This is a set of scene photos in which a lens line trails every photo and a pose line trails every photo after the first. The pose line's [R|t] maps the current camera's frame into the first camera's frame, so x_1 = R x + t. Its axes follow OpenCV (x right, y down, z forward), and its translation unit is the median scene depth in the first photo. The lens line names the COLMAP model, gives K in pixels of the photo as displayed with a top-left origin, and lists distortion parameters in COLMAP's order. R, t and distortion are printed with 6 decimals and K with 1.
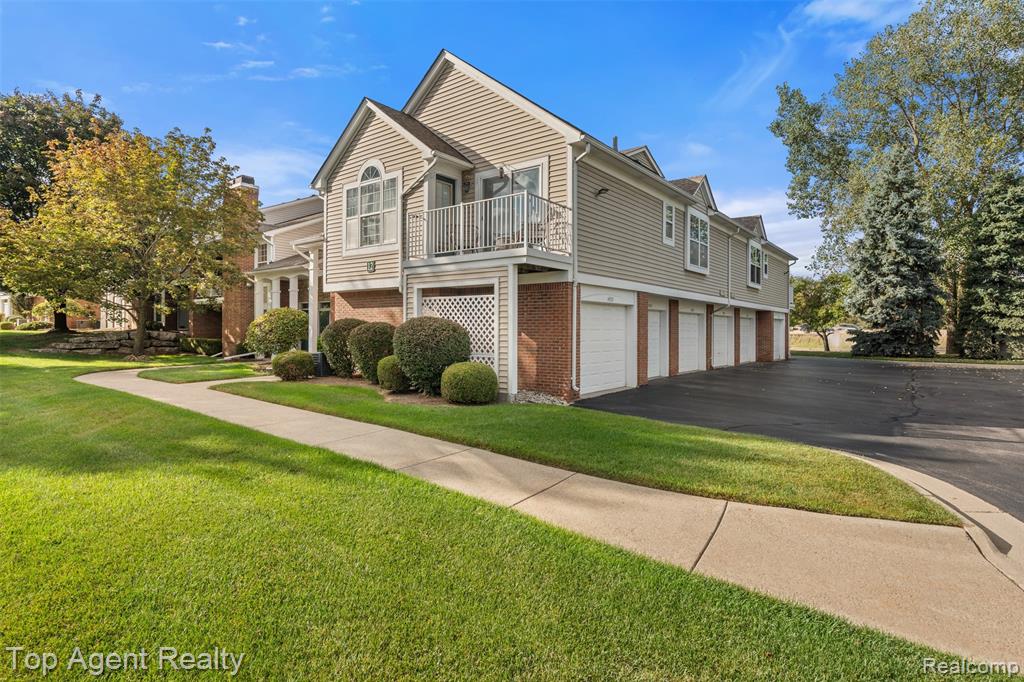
lens RADIAL K [[525.2, 0, 512.0], [0, 525.2, 341.0], [0, 0, 1]] dist [-0.000547, 0.000037]
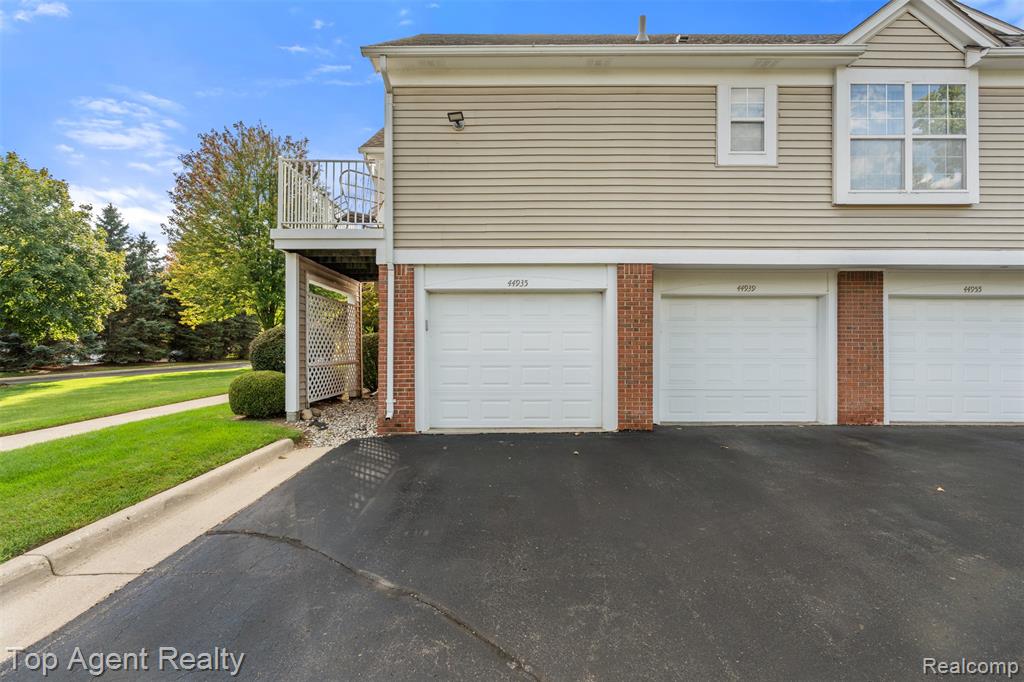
lens RADIAL K [[450.4, 0, 512.0], [0, 450.4, 341.0], [0, 0, 1]] dist [-0.000297, -0.000508]
pose [[0.612258, 0.000940, -0.790658, 0.563262], [-0.014194, 0.999851, -0.009803, -0.004302], [0.790531, 0.017224, 0.612180, 0.616501]]
